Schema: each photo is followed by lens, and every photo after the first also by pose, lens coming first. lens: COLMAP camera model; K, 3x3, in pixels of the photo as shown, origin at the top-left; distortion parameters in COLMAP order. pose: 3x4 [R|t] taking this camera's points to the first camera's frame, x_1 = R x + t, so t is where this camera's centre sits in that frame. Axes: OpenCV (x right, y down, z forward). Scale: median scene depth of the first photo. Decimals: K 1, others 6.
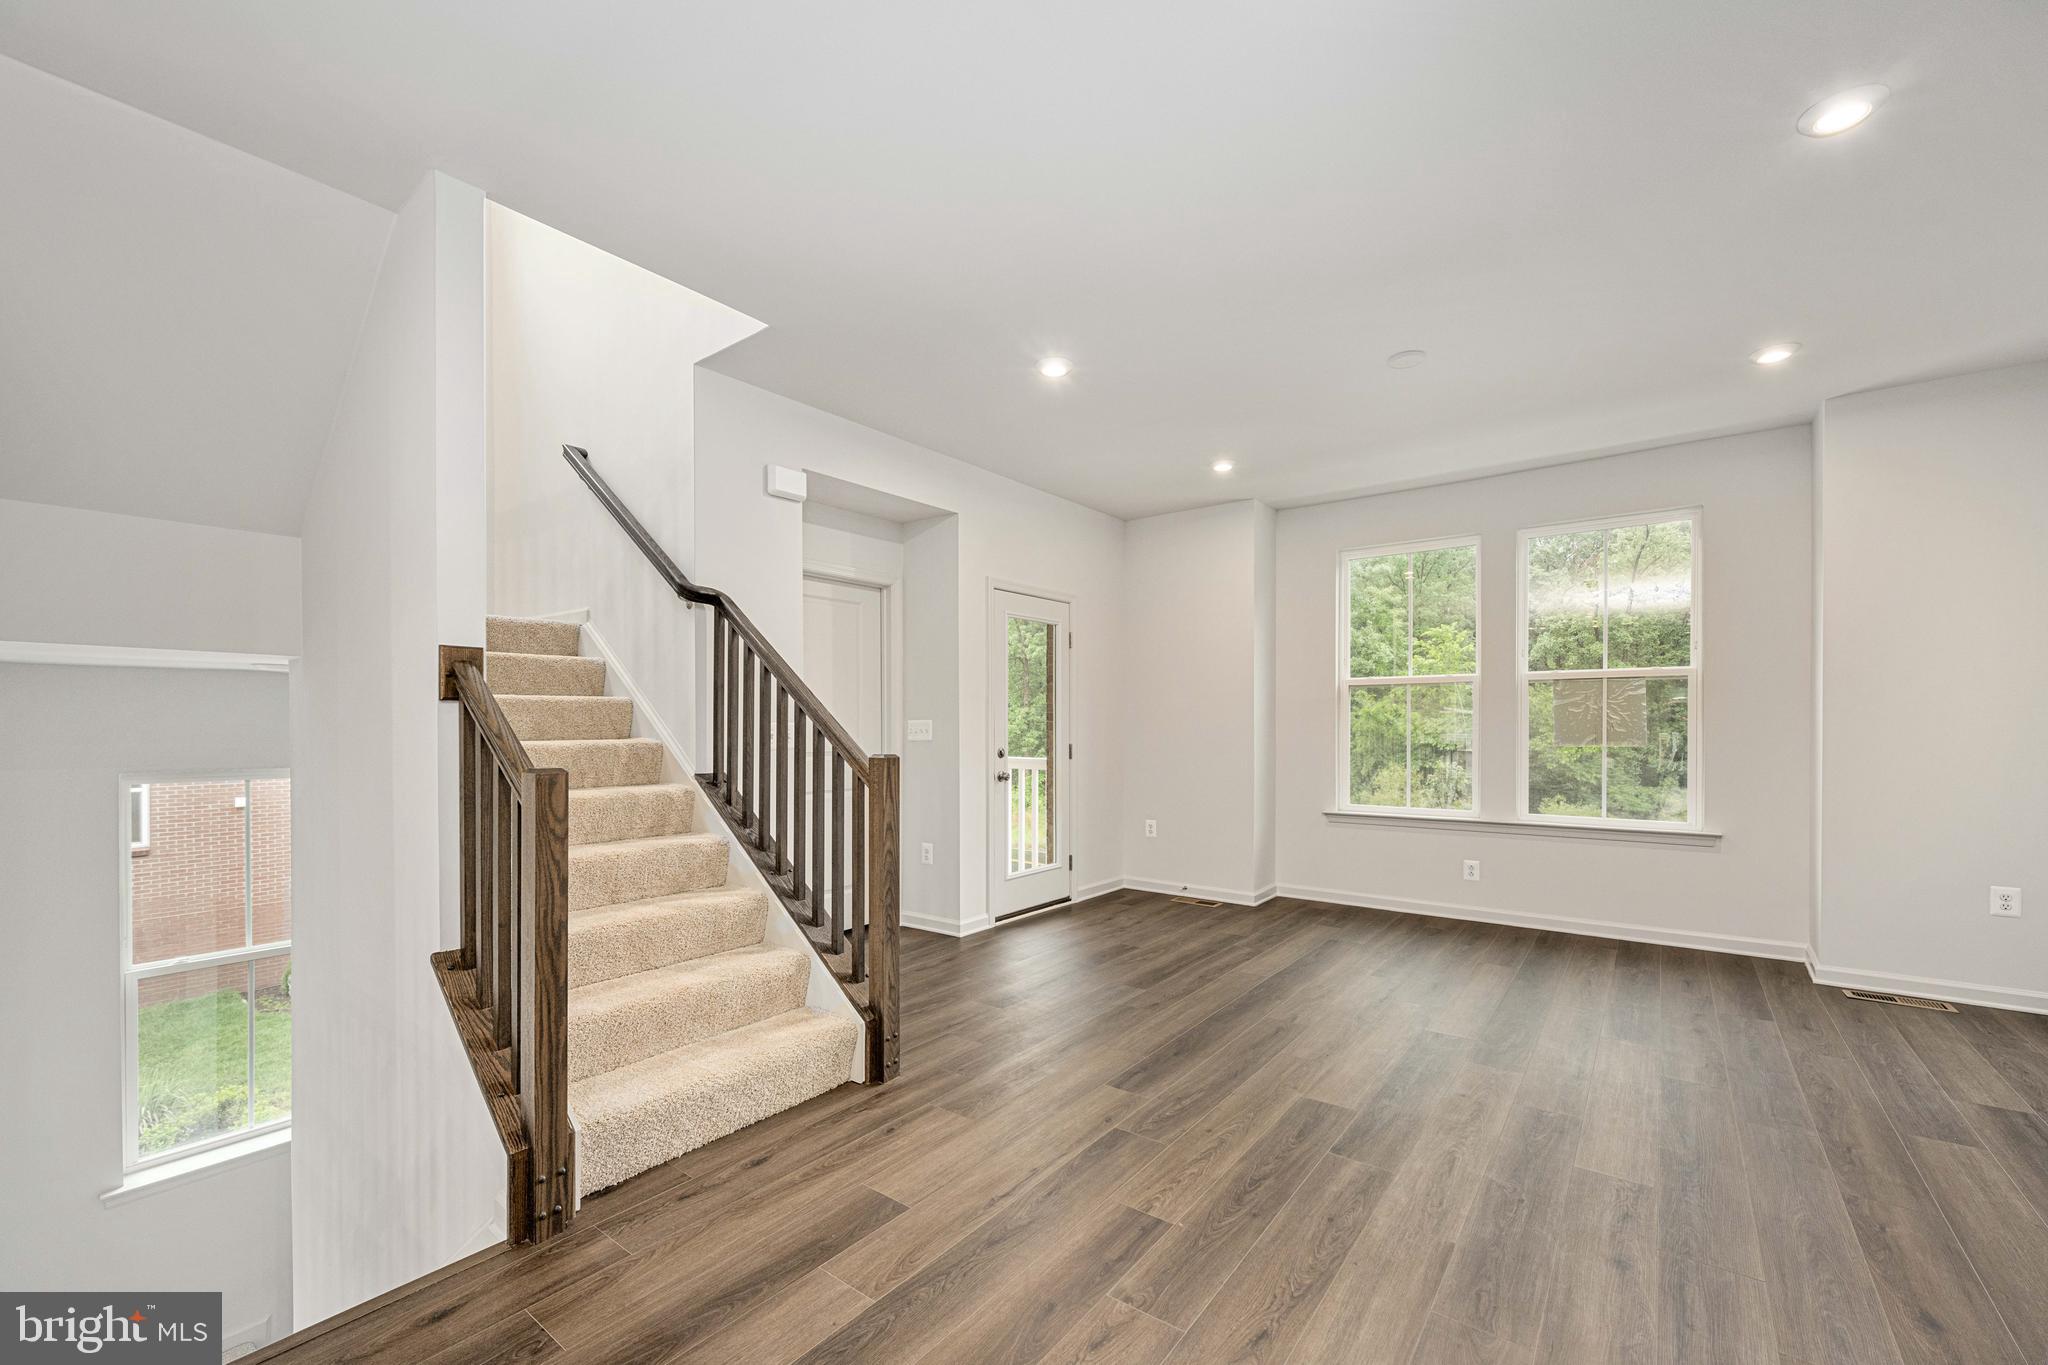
lens RADIAL K [[836.0, 0, 1032.5], [0, 836.0, 700.6], [0, 0, 1]] dist [0.000099, -0.000216]
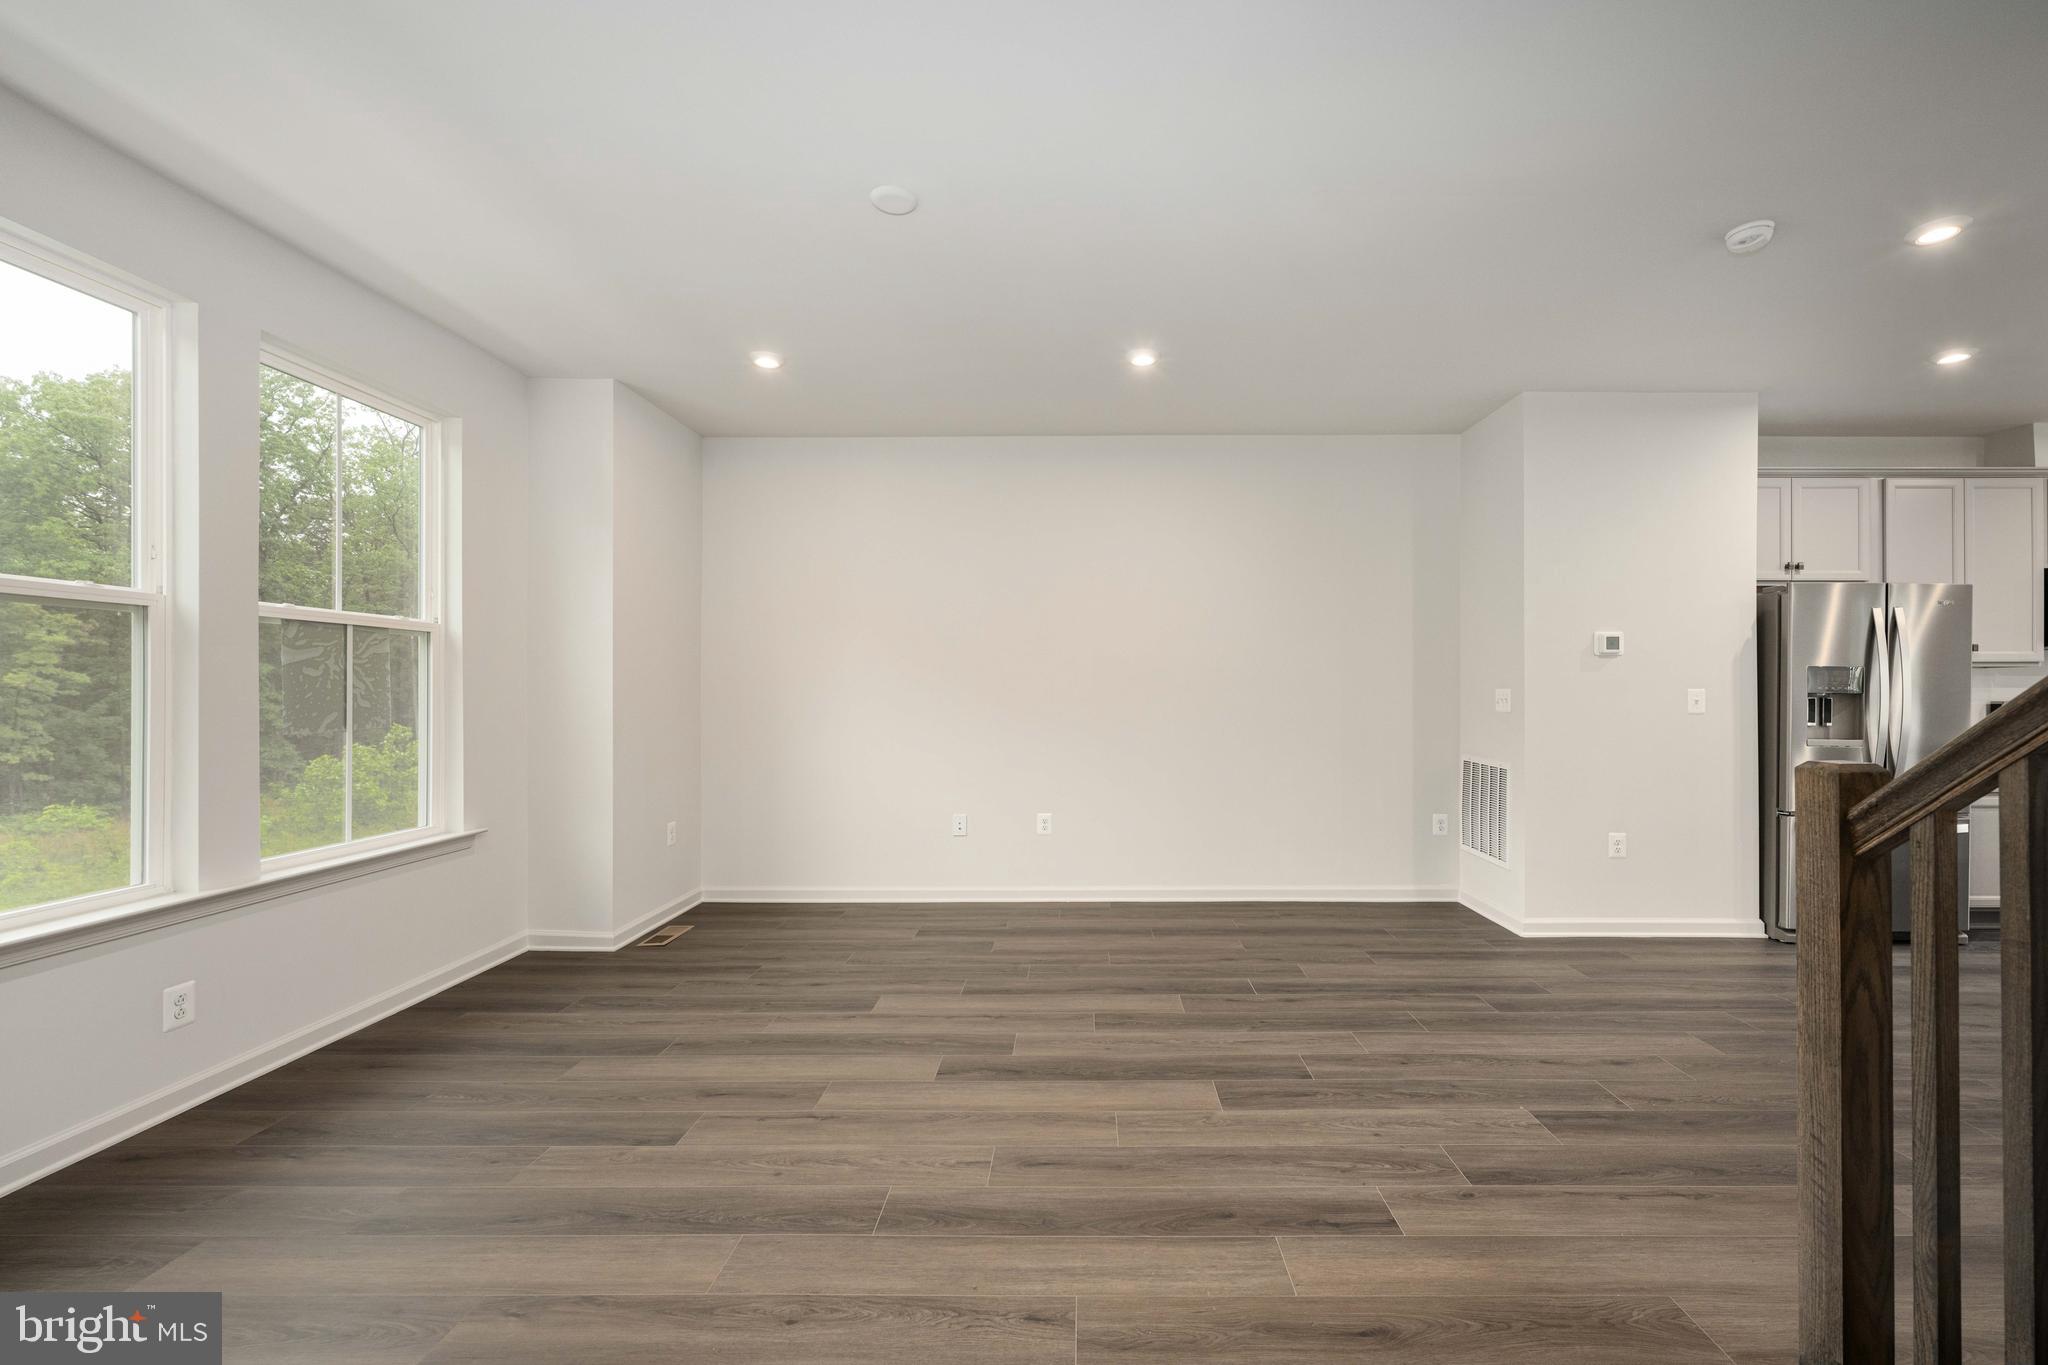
lens RADIAL K [[840.3, 0, 1070.3], [0, 840.3, 687.9], [0, 0, 1]] dist [-0.000172, -0.000150]
pose [[-0.595472, 0.006087, 0.803353, -0.268008], [-0.020722, 0.999522, -0.022933, 0.039336], [-0.803109, -0.030304, -0.595061, 1.467106]]
